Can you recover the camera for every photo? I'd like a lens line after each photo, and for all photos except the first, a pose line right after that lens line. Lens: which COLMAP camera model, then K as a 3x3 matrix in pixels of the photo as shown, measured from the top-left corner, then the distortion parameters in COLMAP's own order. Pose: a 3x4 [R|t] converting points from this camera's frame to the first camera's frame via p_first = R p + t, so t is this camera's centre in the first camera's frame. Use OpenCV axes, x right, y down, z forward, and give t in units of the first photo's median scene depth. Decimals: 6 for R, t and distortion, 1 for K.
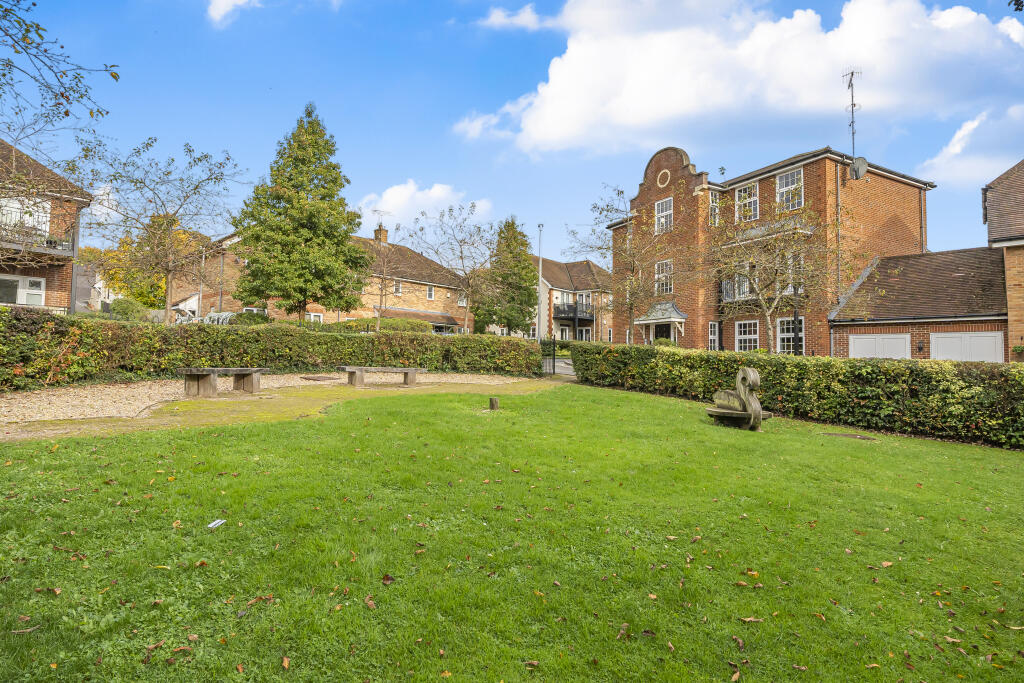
lens RADIAL K [[533.0, 0, 512.0], [0, 533.0, 341.5], [0, 0, 1]] dist [0.002277, 0.000161]
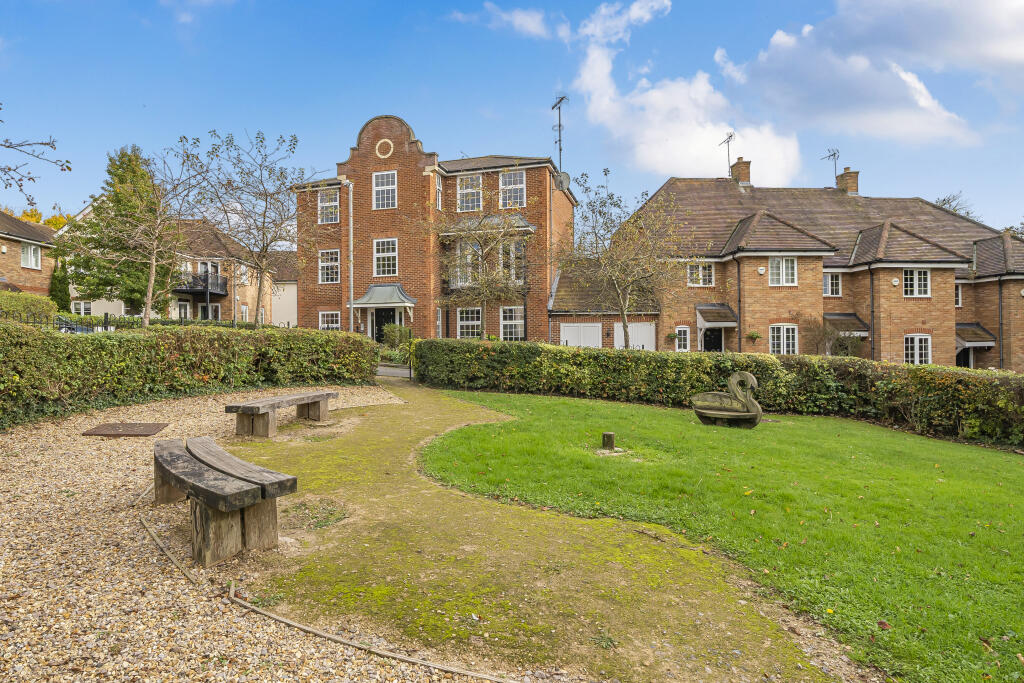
lens RADIAL K [[533.0, 0, 512.0], [0, 533.0, 341.5], [0, 0, 1]] dist [0.002277, 0.000161]
pose [[0.704969, -0.025265, 0.708788, -0.279585], [-0.009712, 0.998928, 0.045268, -0.024102], [-0.709172, -0.038796, 0.703968, 0.241927]]
